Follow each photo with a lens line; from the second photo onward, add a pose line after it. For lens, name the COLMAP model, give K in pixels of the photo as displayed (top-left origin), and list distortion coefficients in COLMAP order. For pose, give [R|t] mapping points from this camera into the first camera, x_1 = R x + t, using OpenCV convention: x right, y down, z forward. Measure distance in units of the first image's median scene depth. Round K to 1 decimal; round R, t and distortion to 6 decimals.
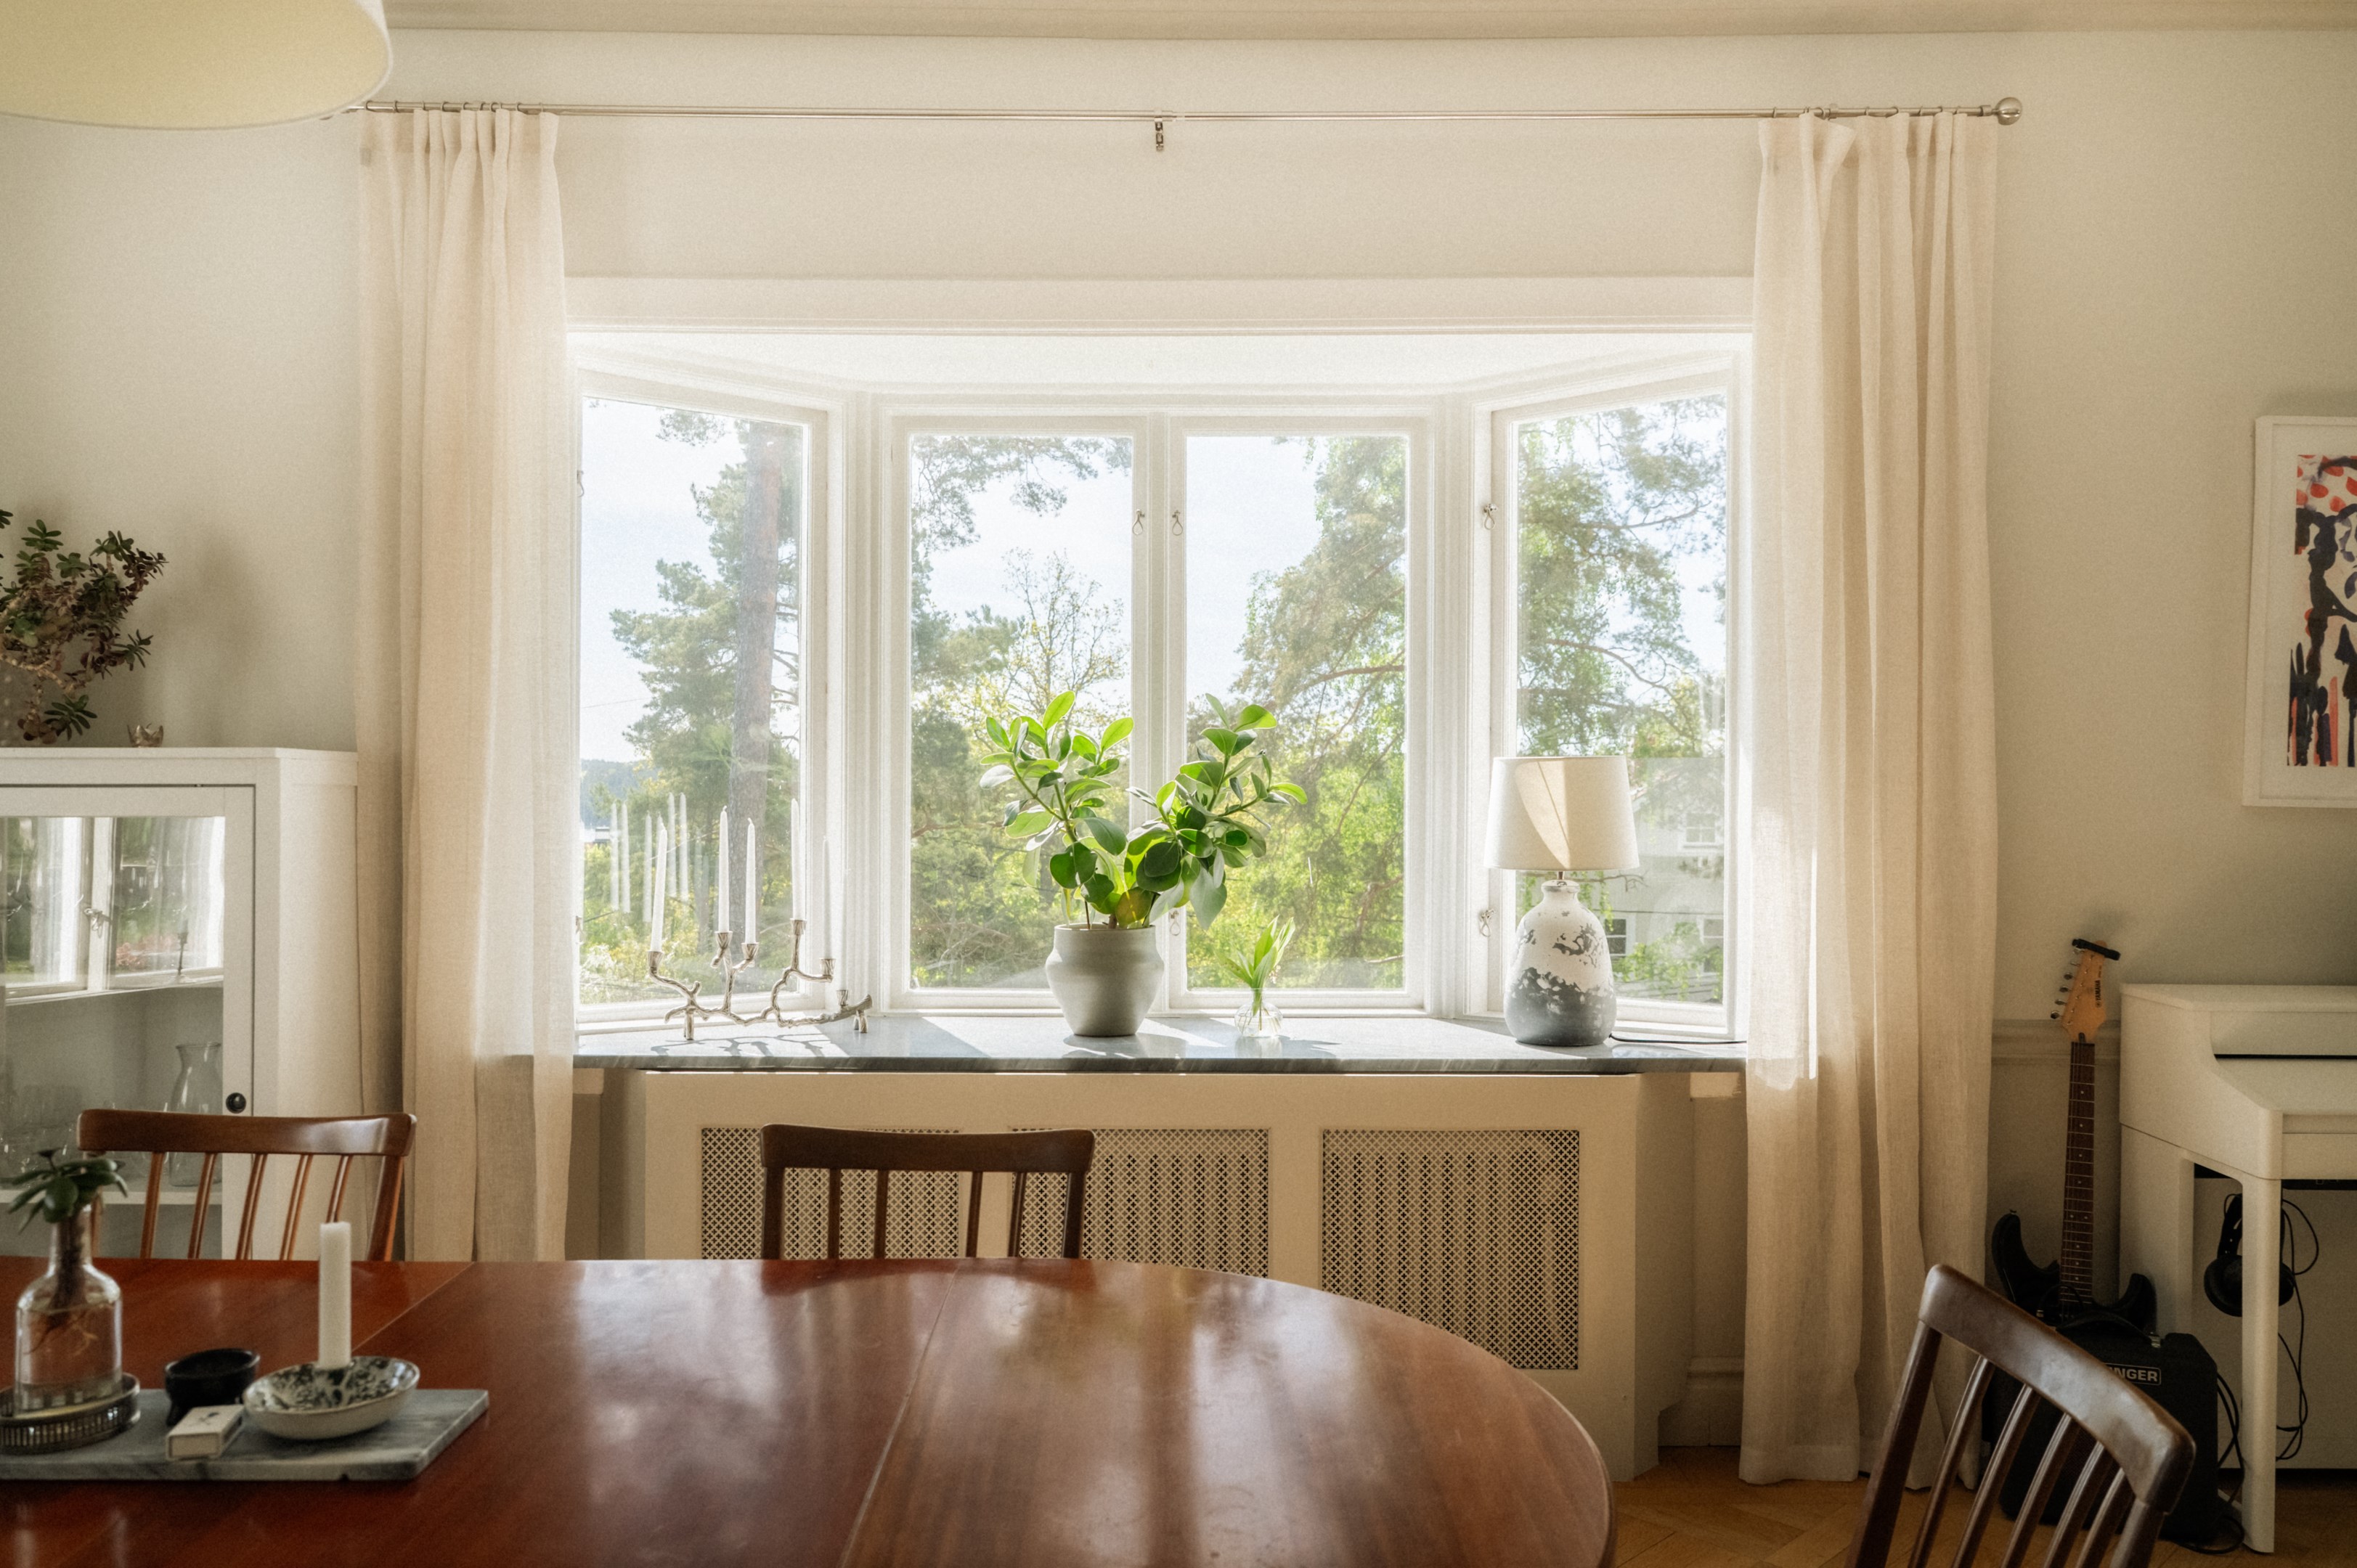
lens RADIAL K [[1659.9, 0, 1181.2], [0, 1659.9, 830.7], [0, 0, 1]] dist [-0.004181, -0.001823]
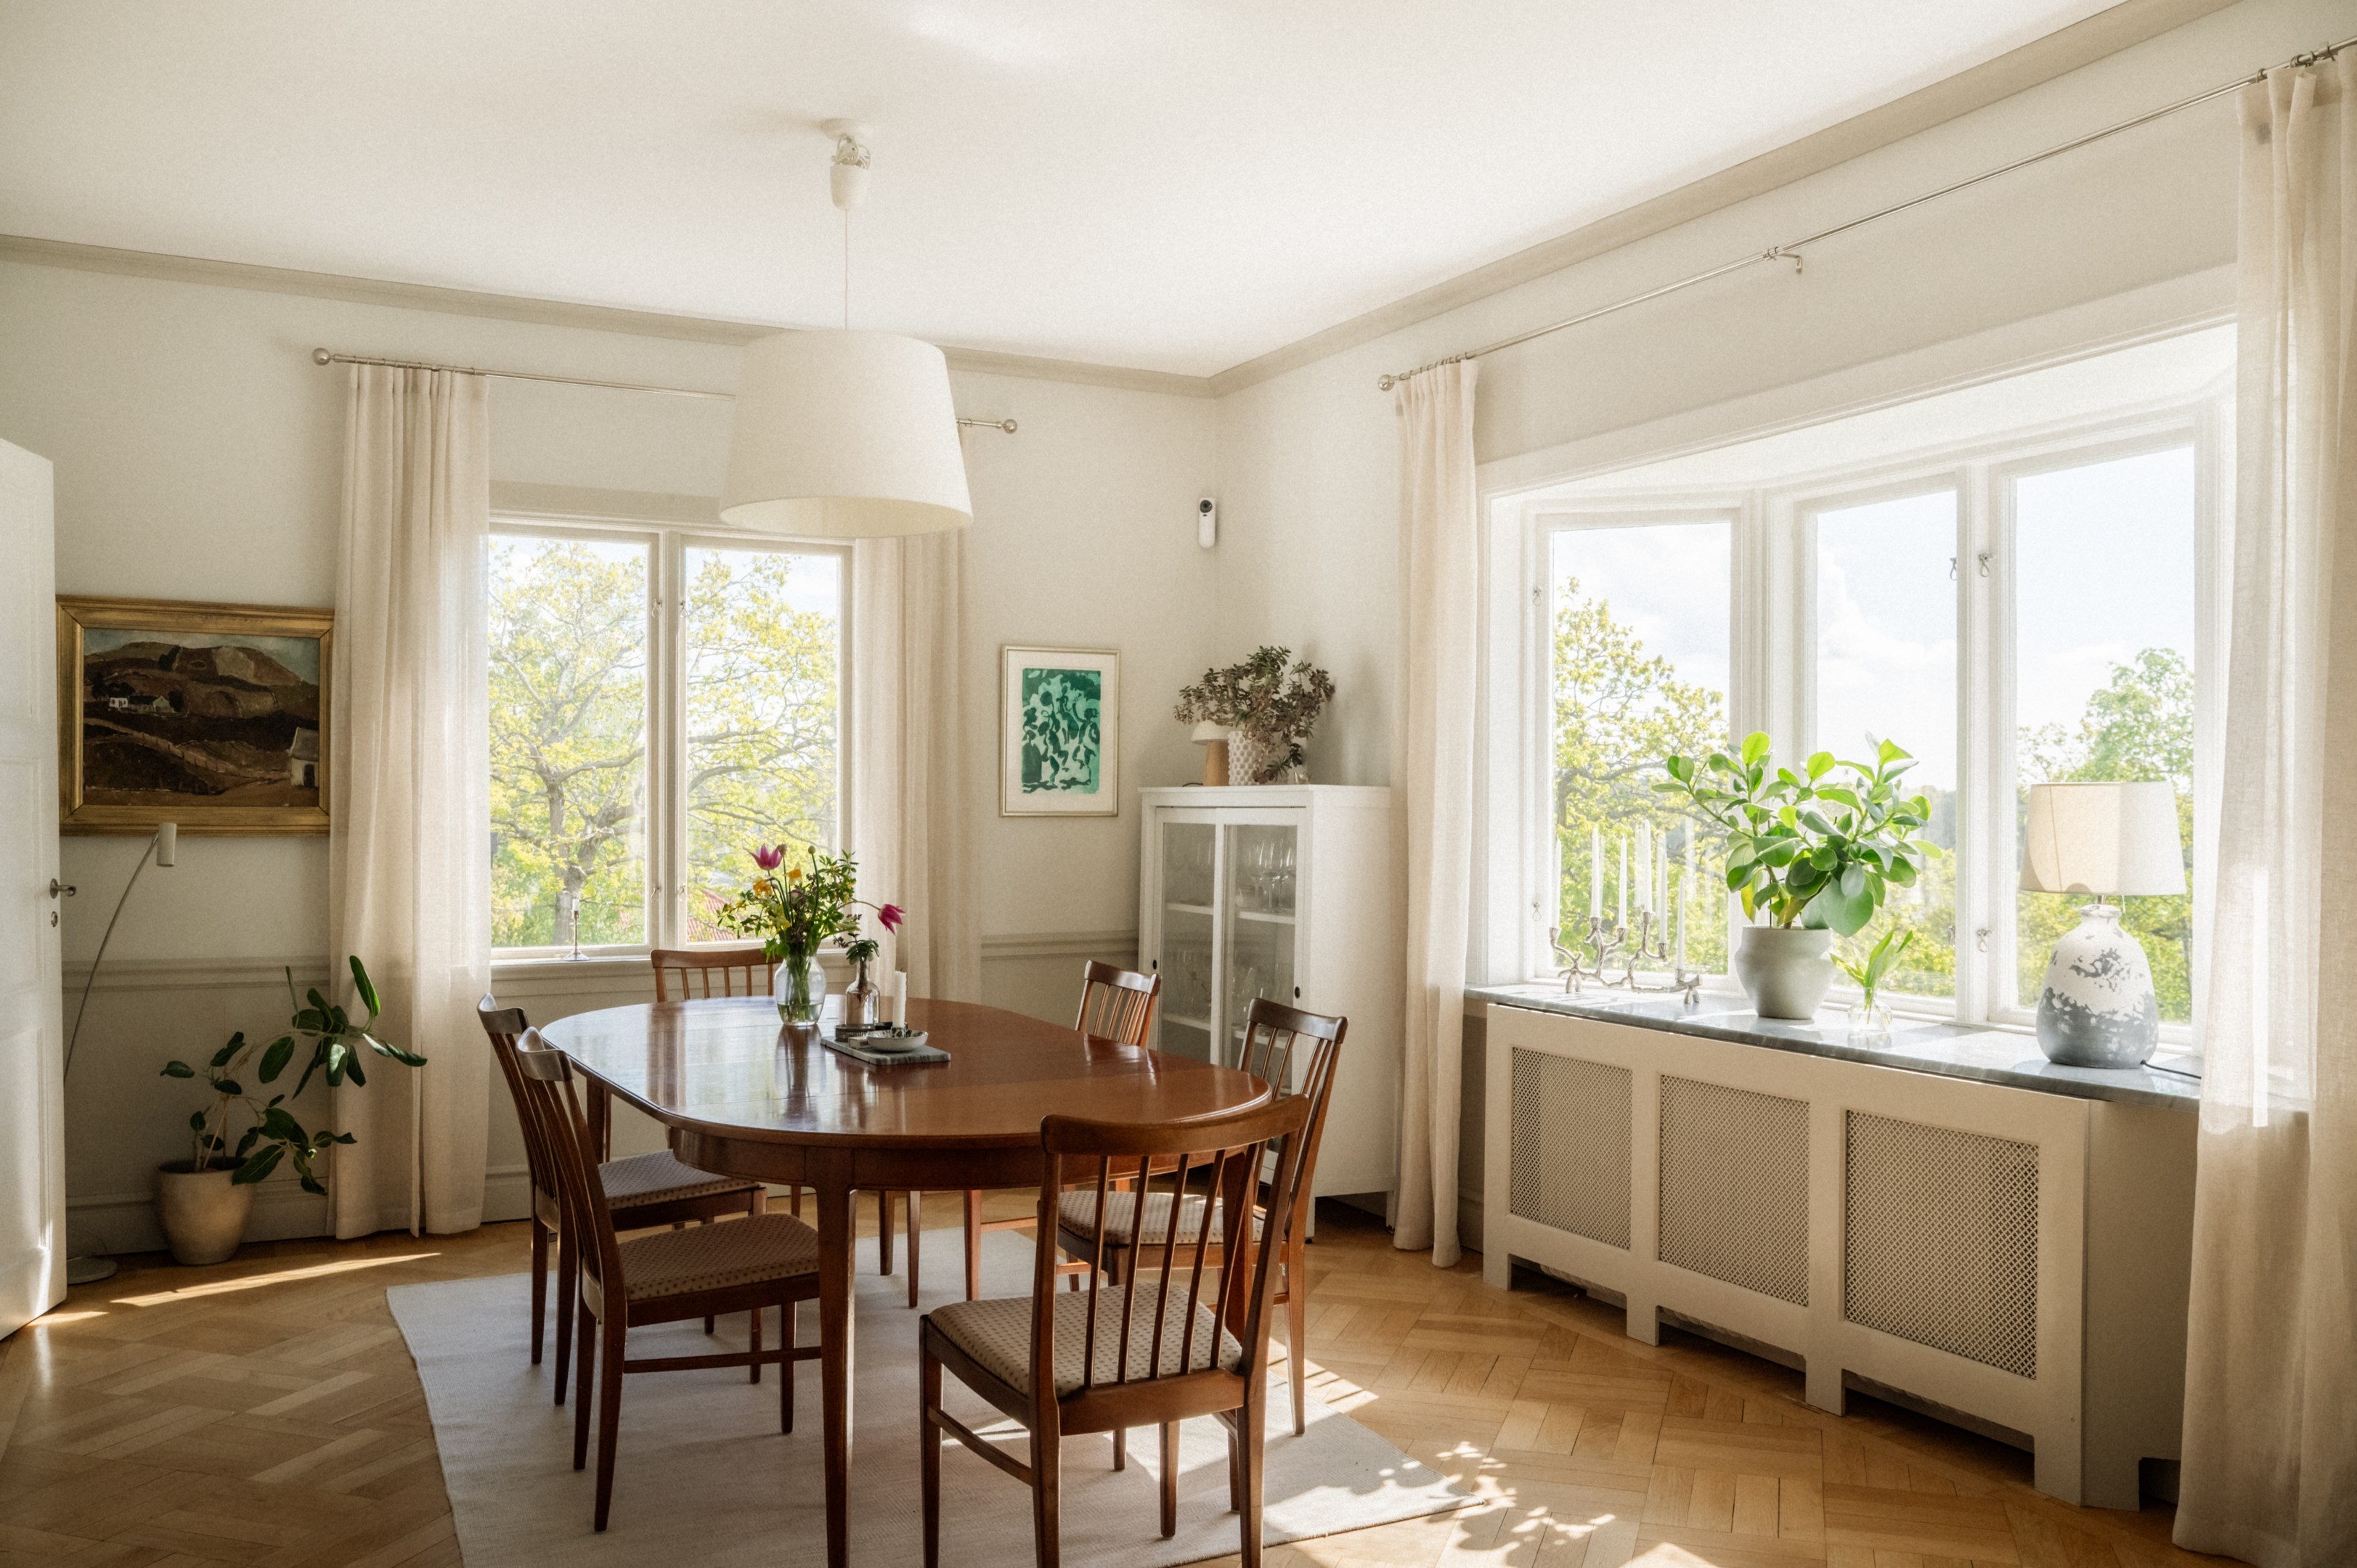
lens RADIAL K [[1906.3, 0, 1174.8], [0, 1906.3, 804.1], [0, 0, 1]] dist [-0.001366, 0.000185]
pose [[0.461671, -0.001643, -0.887050, 0.979946], [-0.023236, 0.999633, -0.013945, -0.000756], [0.886747, 0.027049, 0.461463, -0.018906]]
